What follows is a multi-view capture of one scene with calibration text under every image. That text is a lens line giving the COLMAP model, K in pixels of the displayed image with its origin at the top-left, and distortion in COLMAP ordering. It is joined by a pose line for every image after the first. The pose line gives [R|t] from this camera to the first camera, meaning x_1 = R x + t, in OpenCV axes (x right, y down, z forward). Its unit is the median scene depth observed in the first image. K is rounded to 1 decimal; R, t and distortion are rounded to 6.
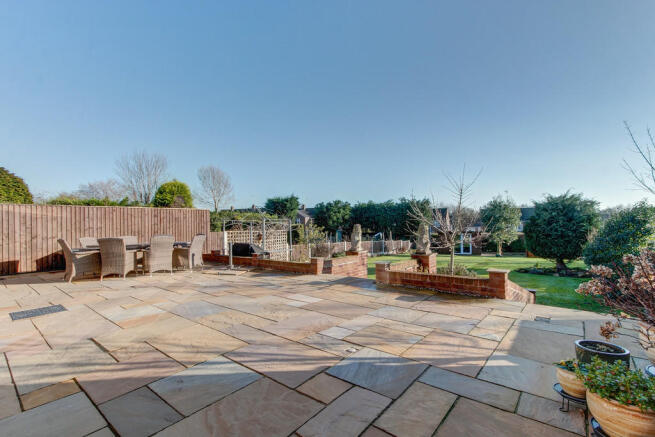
lens RADIAL K [[299.0, 0, 328.6], [0, 299.0, 217.3], [0, 0, 1]] dist [-0.000628, -0.000159]
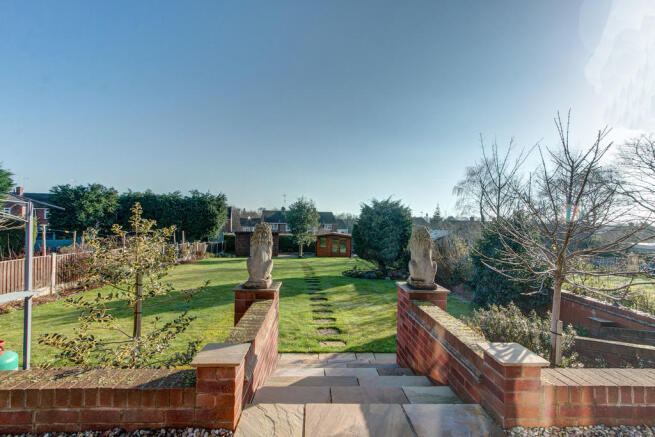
lens RADIAL K [[299.0, 0, 327.3], [0, 299.0, 221.3], [0, 0, 1]] dist [-0.000628, -0.000159]
pose [[0.747640, 0.036084, 0.663123, -0.025735], [-0.047323, 0.998879, -0.001000, 0.003785], [-0.662416, -0.030633, 0.748510, 0.136957]]
